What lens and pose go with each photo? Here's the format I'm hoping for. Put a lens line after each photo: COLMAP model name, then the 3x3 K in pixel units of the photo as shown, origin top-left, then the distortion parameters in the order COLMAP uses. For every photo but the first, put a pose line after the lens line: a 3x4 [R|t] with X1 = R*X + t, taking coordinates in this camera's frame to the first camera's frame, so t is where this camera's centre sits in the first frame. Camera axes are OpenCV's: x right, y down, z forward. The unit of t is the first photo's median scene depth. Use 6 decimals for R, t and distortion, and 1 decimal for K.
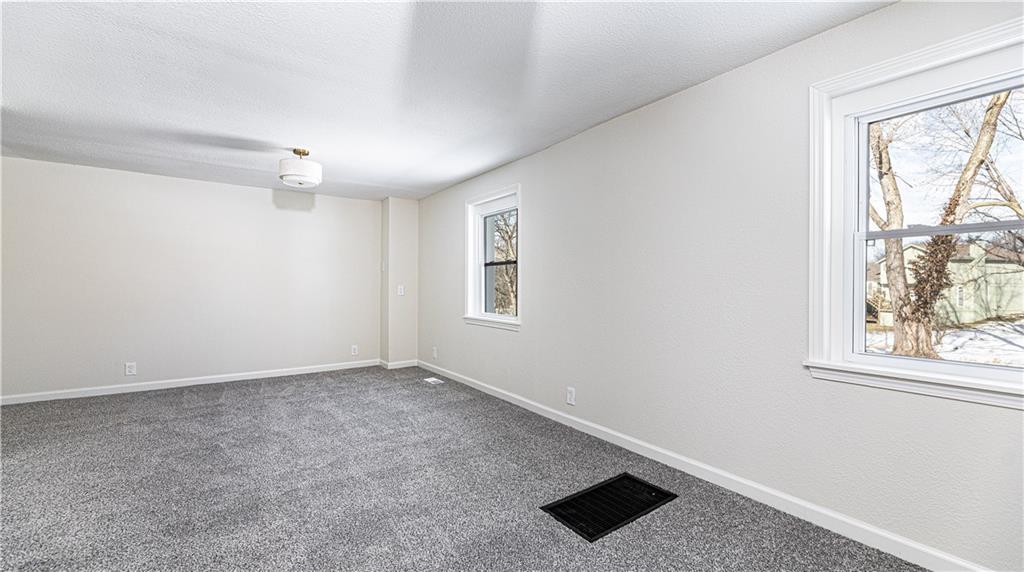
lens RADIAL K [[421.1, 0, 509.2], [0, 421.1, 287.5], [0, 0, 1]] dist [0.001678, 0.000203]
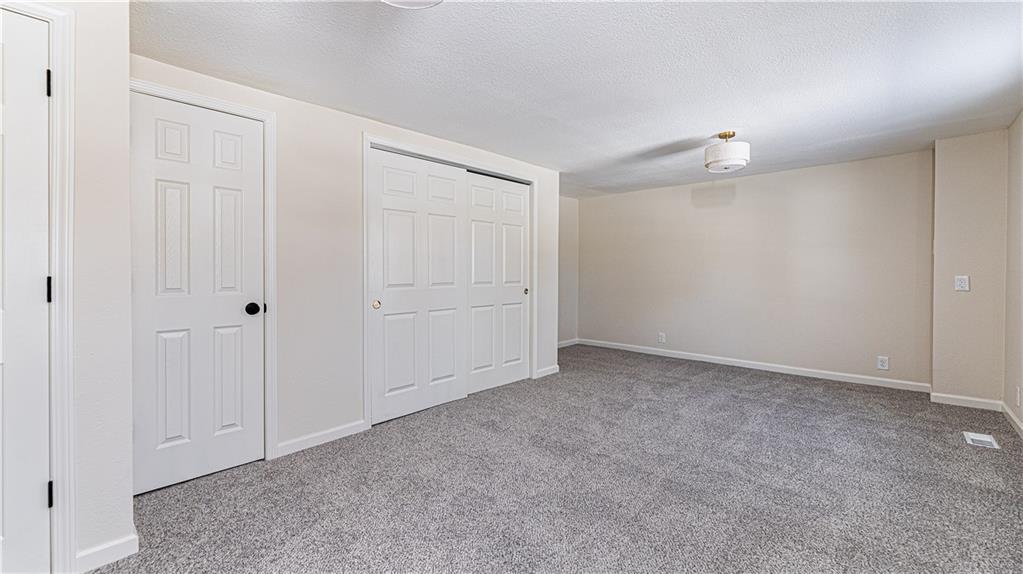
lens RADIAL K [[420.7, 0, 508.3], [0, 420.7, 278.3], [0, 0, 1]] dist [0.001678, 0.000203]
pose [[0.189404, 0.011194, -0.981835, 0.355976], [-0.003207, 0.999937, 0.010782, -0.005910], [0.981894, 0.001107, 0.189428, 0.340204]]
